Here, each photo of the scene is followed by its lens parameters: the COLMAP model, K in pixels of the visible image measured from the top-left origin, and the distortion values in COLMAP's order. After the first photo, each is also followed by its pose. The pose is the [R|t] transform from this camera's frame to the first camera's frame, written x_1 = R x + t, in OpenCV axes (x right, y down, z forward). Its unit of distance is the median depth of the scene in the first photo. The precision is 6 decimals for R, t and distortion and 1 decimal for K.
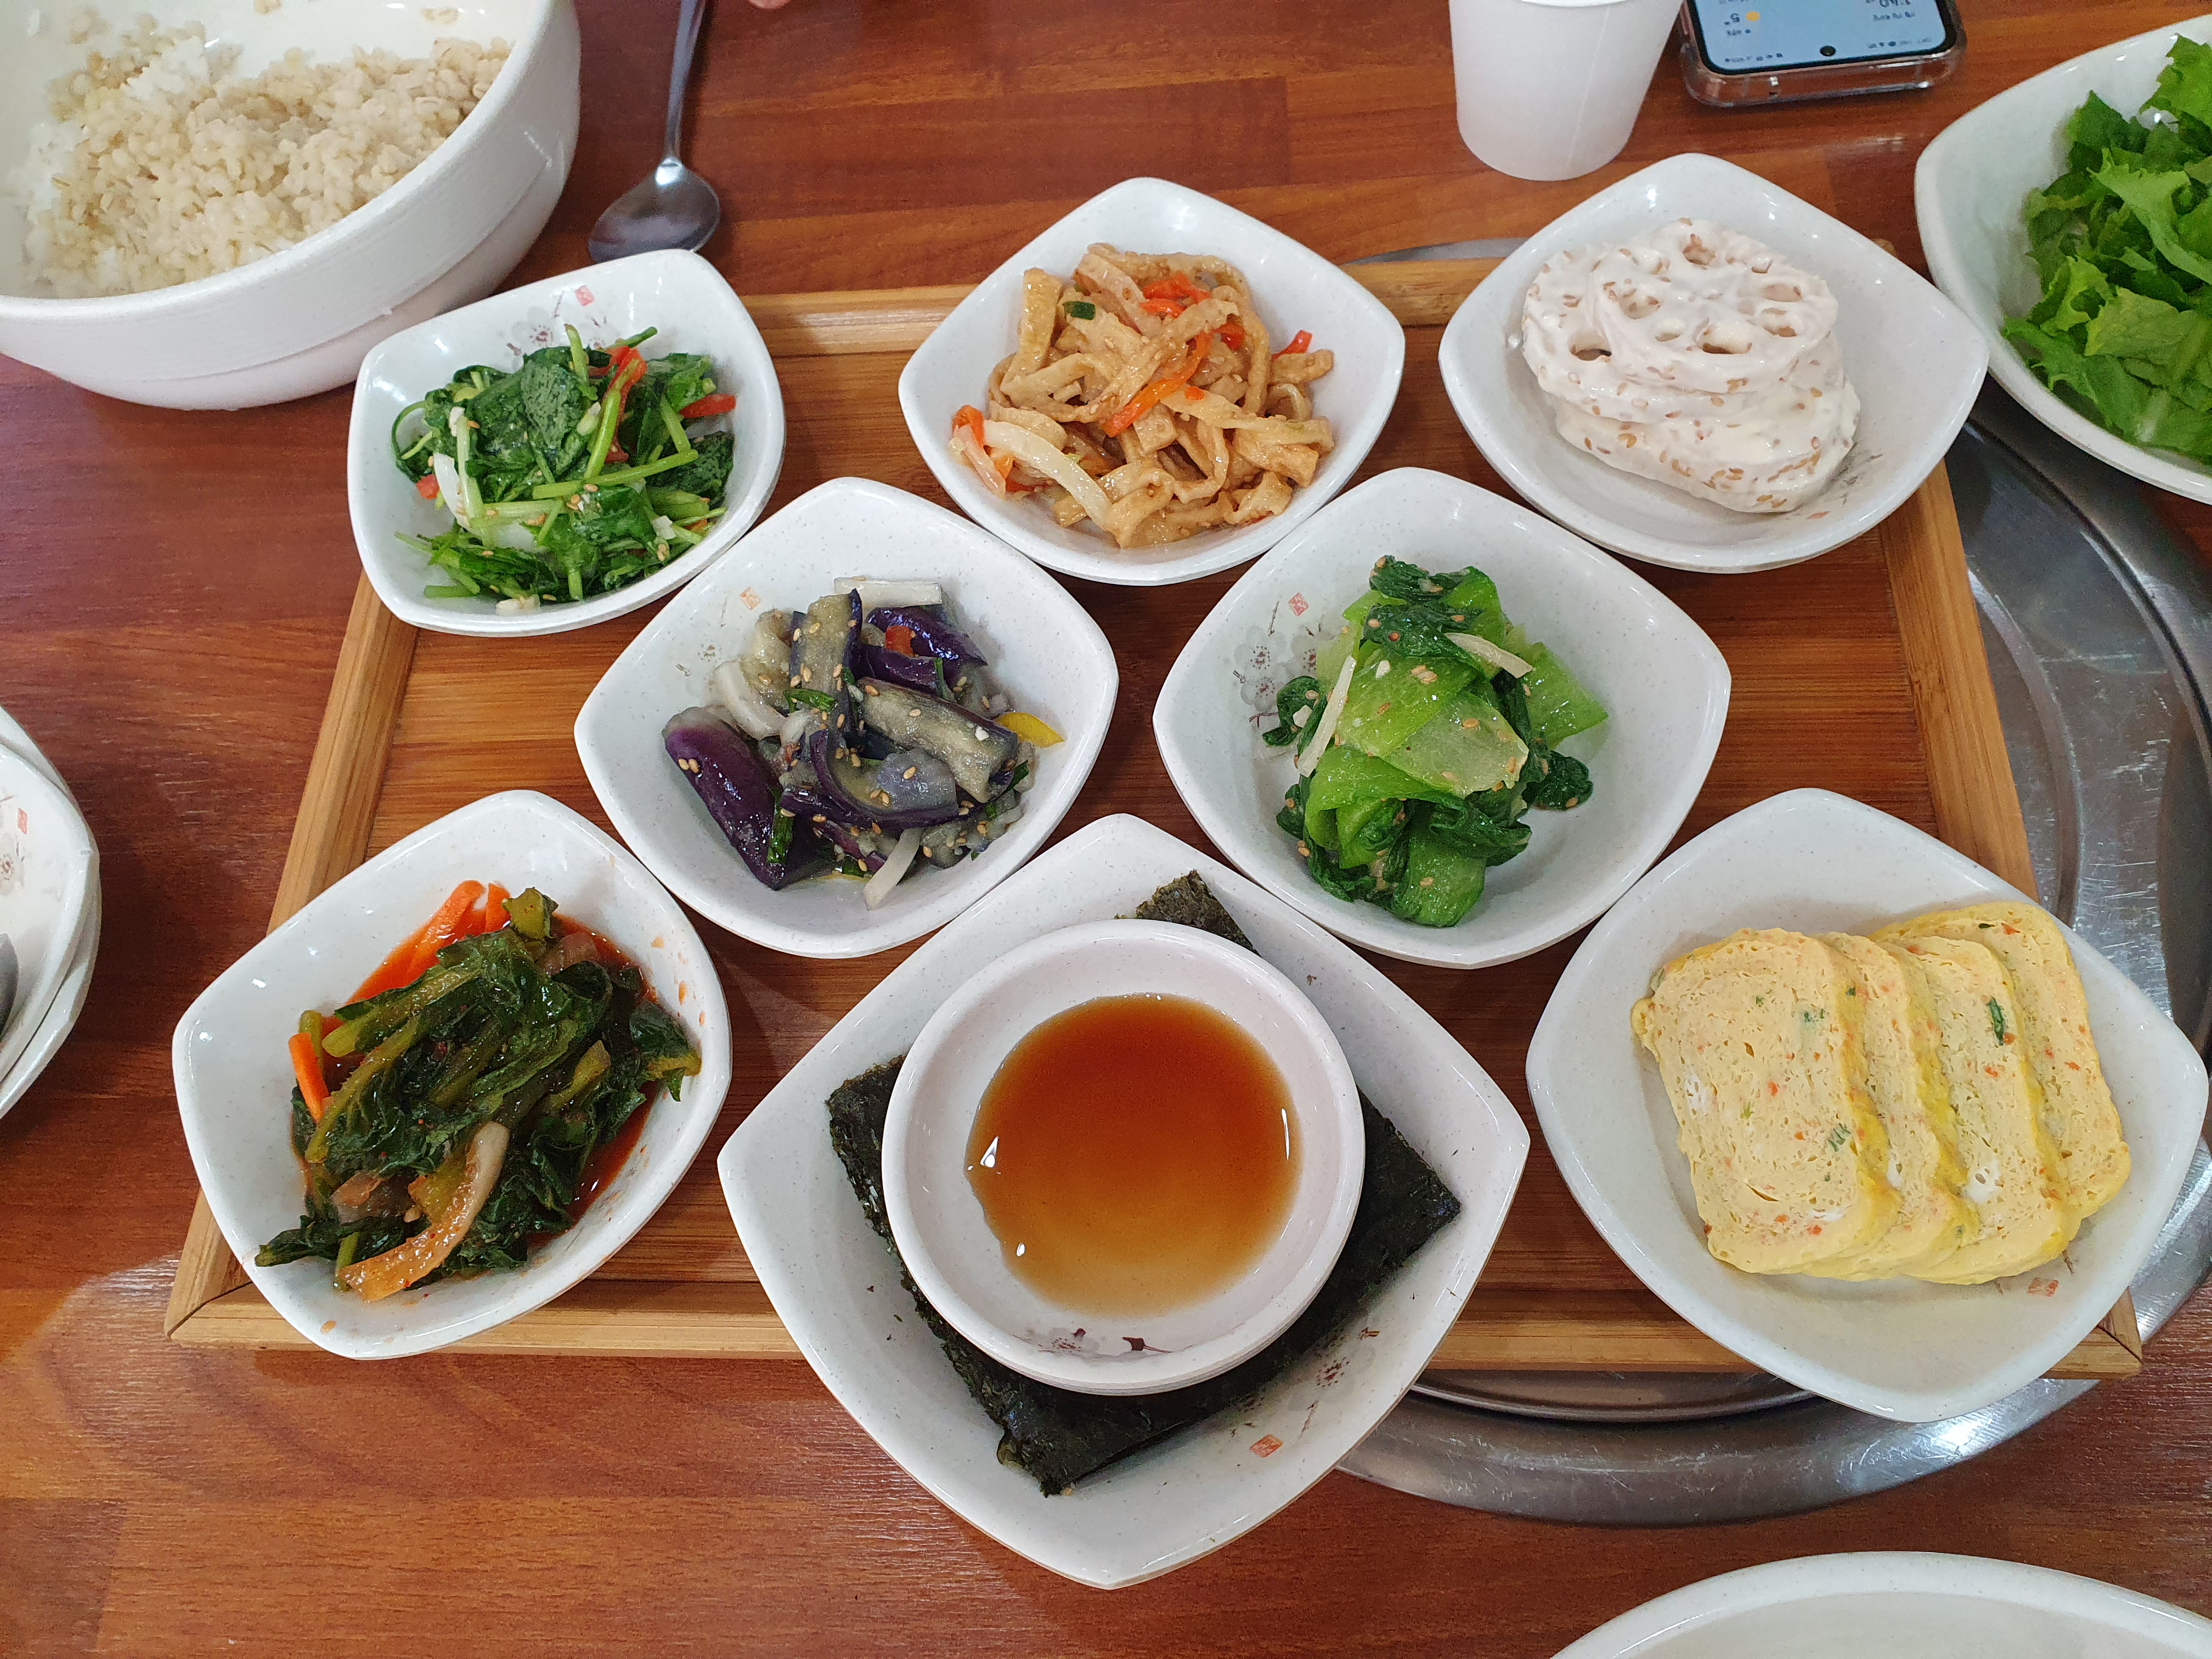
lens RADIAL K [[1703.4, 0, 1107.5], [0, 1703.4, 822.2], [0, 0, 1]] dist [0.001814, -0.009122]
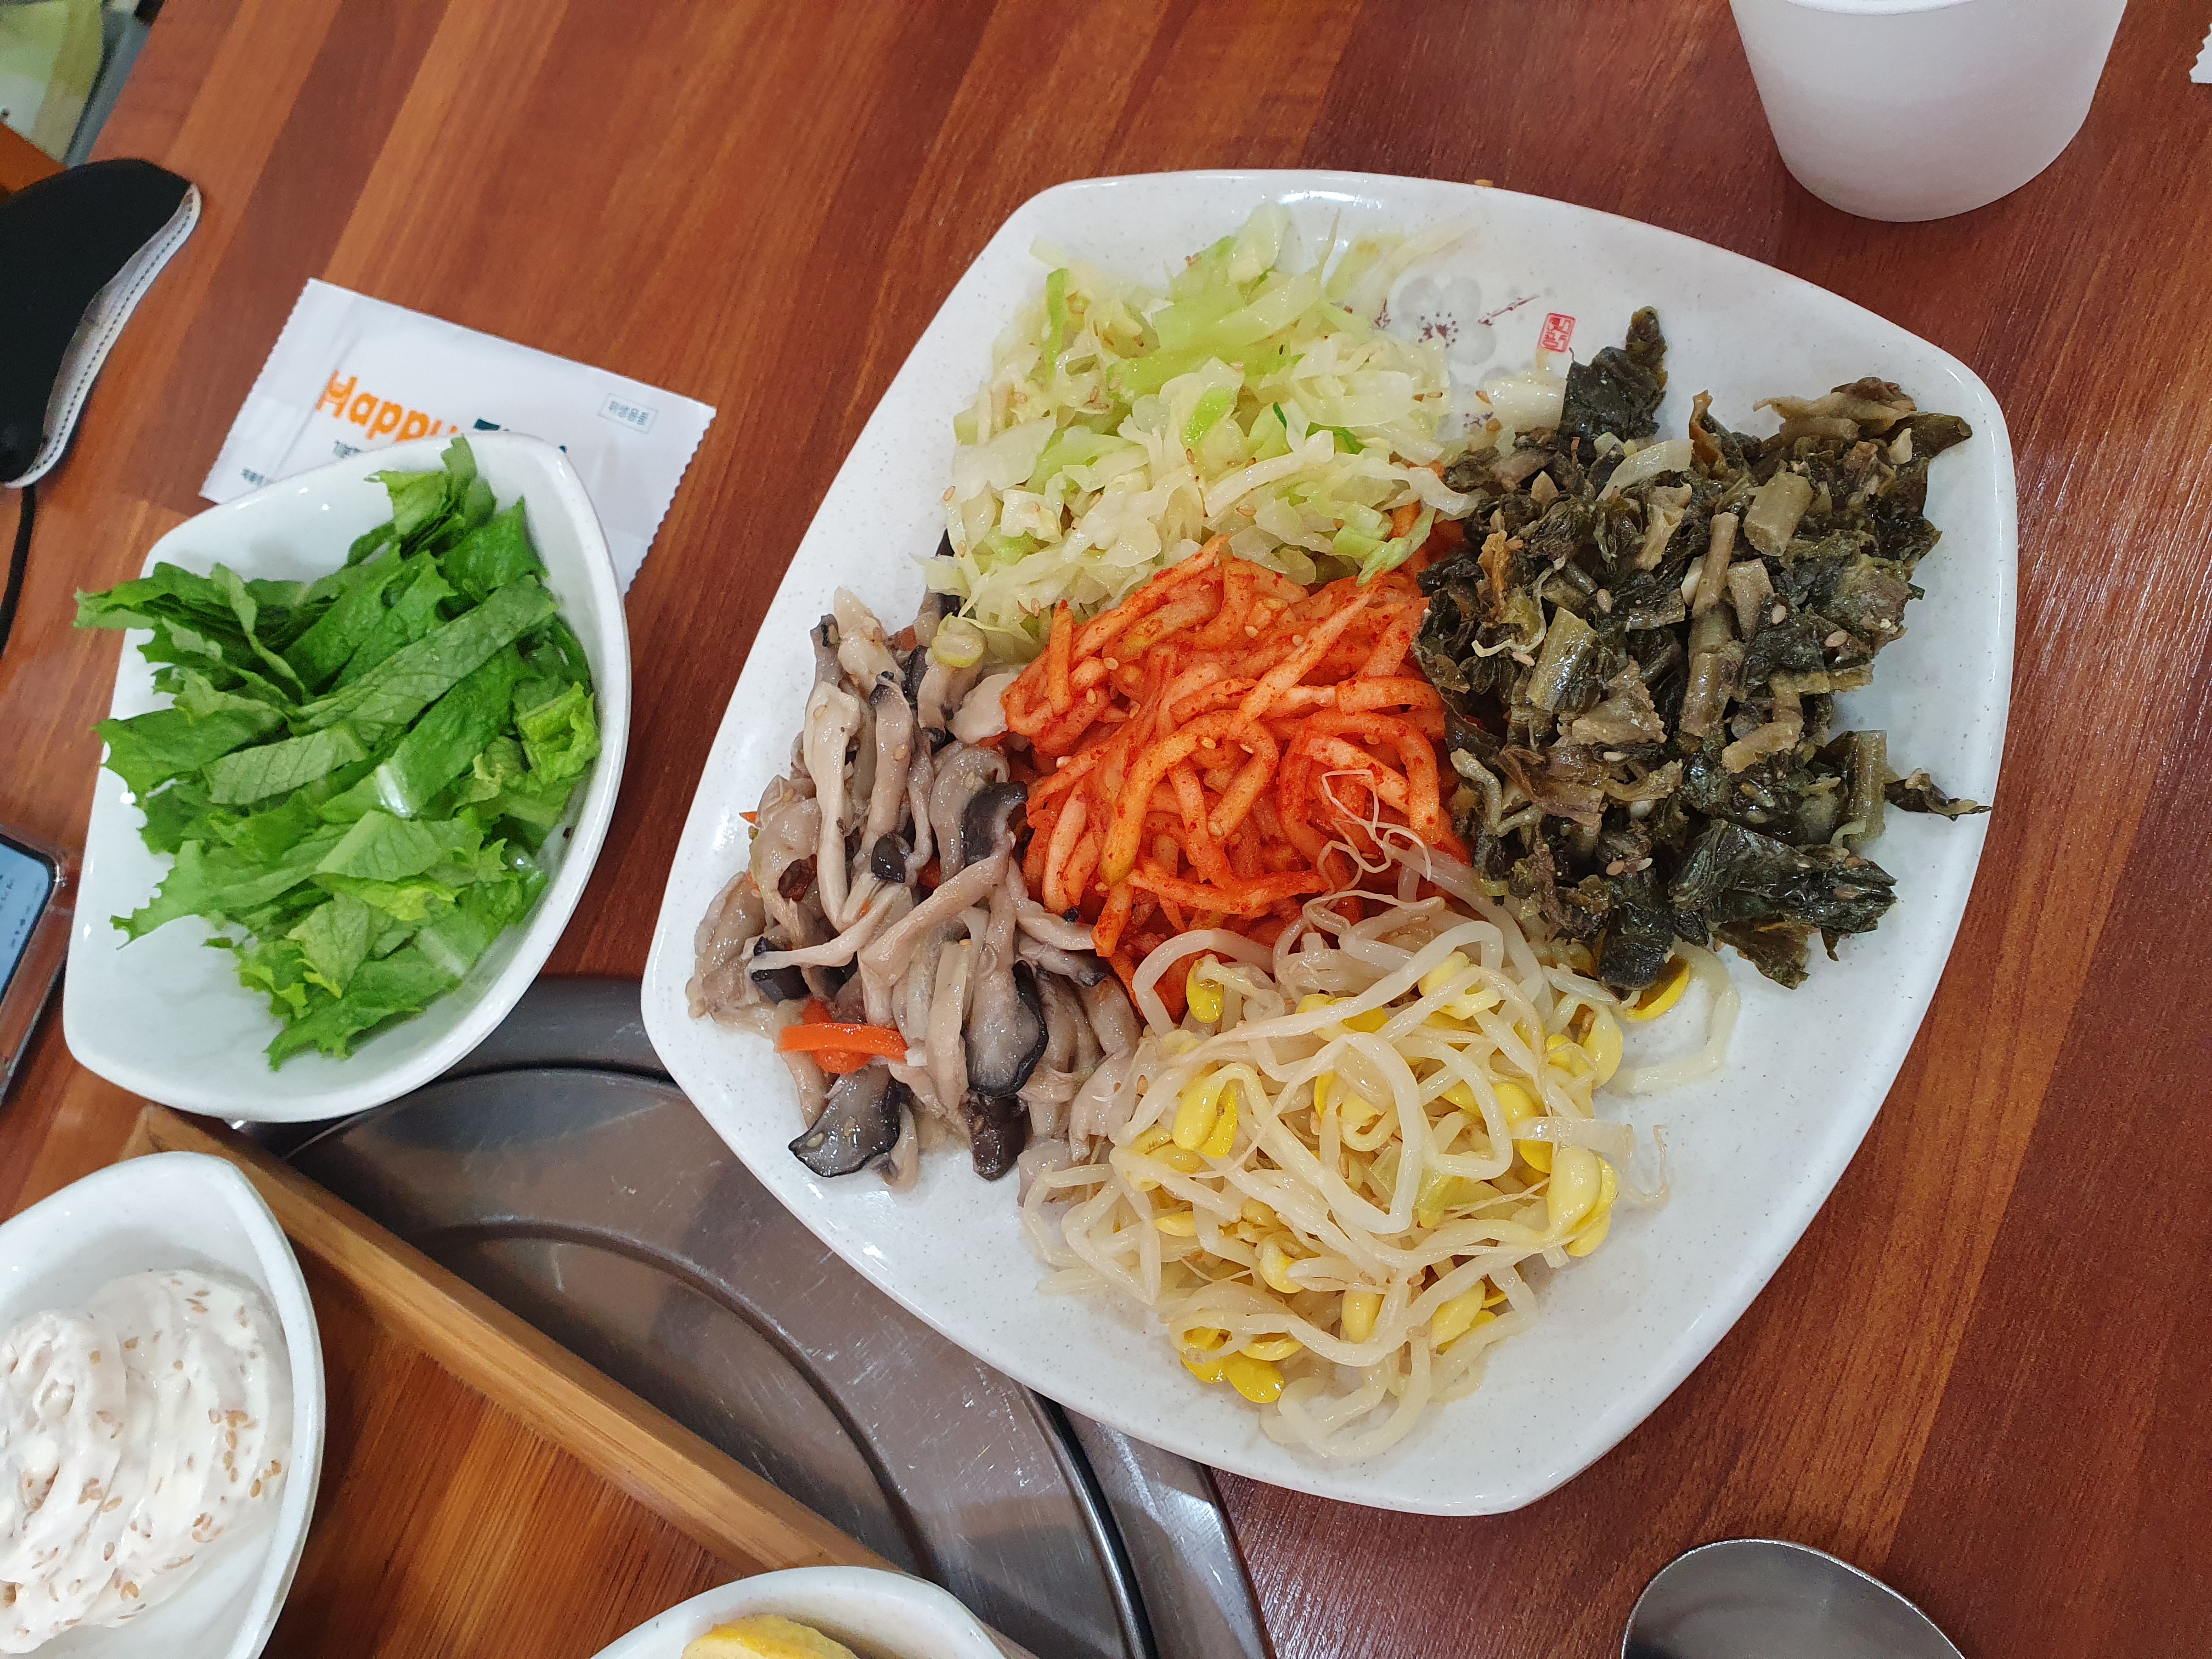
lens RADIAL K [[1703.4, 0, 1107.5], [0, 1703.4, 822.2], [0, 0, 1]] dist [0.001814, -0.009122]
pose [[0.403646, -0.893144, 0.198400, 0.647363], [0.913597, 0.405108, -0.035030, 0.078837], [-0.049087, 0.195398, 0.979495, 0.111093]]
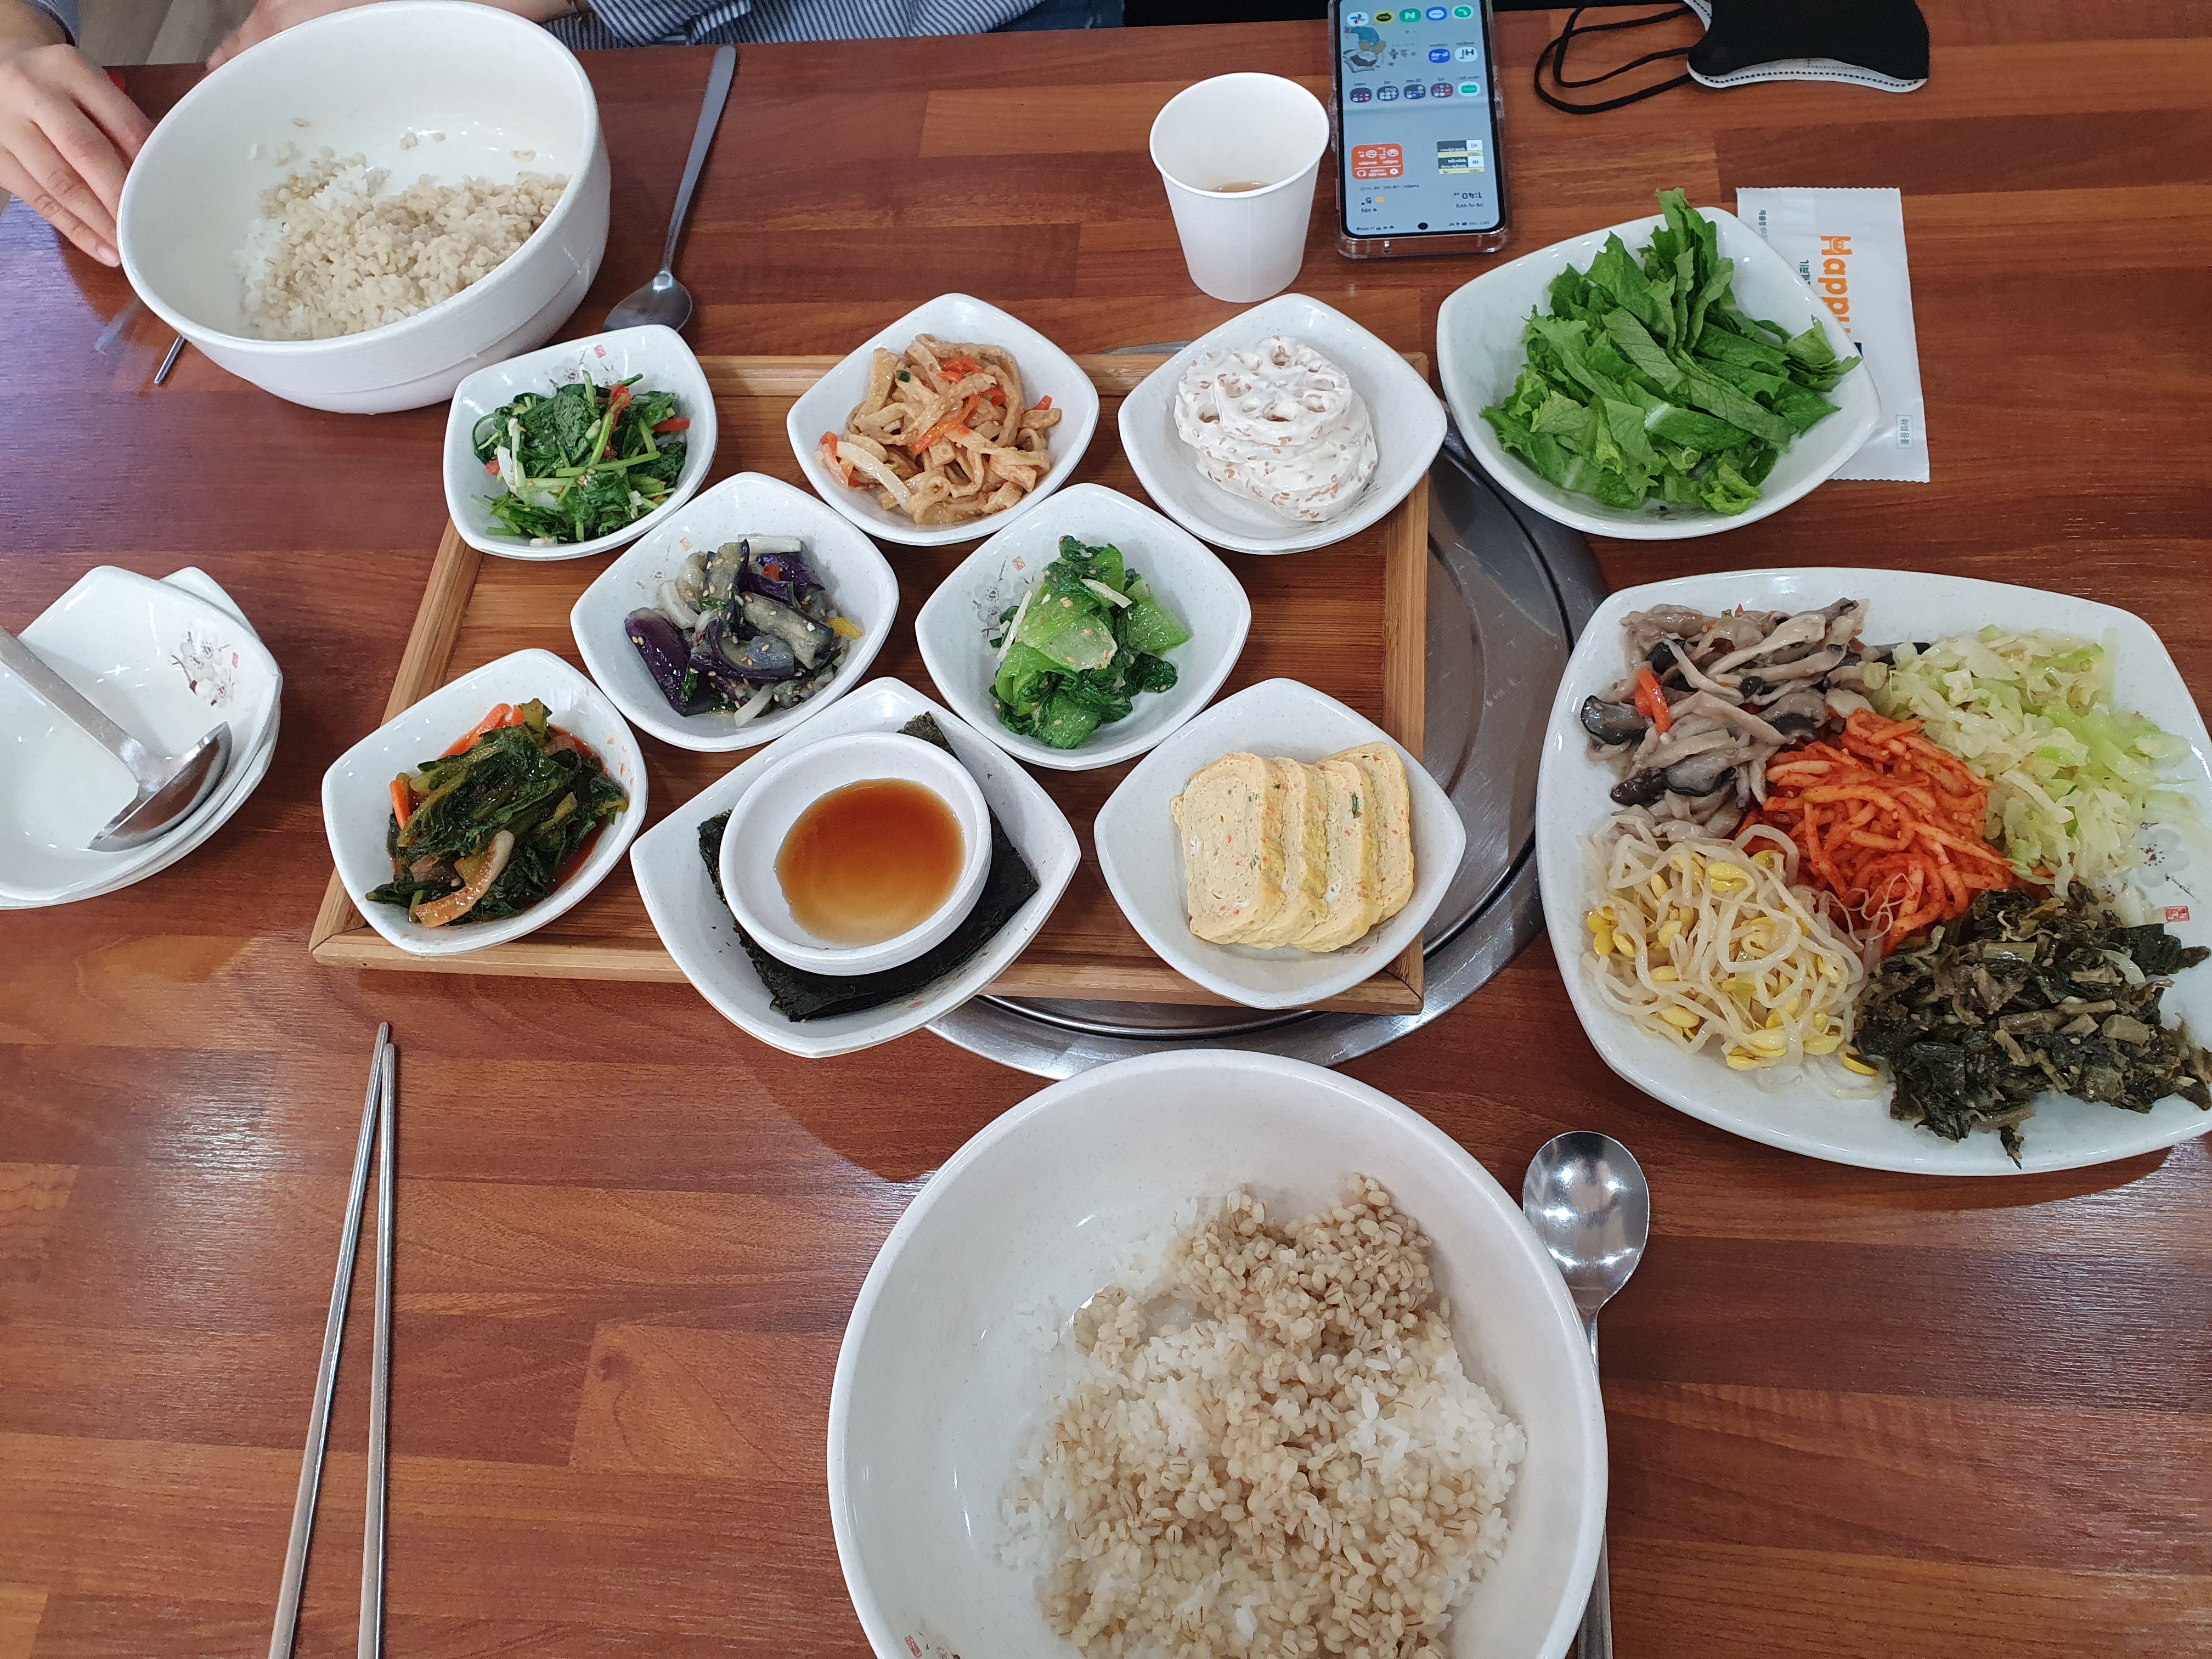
lens RADIAL K [[1703.4, 0, 1107.5], [0, 1703.4, 822.2], [0, 0, 1]] dist [0.001814, -0.009122]
pose [[0.998127, 0.052684, -0.031094, 0.253263], [-0.053416, 0.998303, -0.023176, 0.147583], [0.029820, 0.024794, 0.999248, -0.594566]]
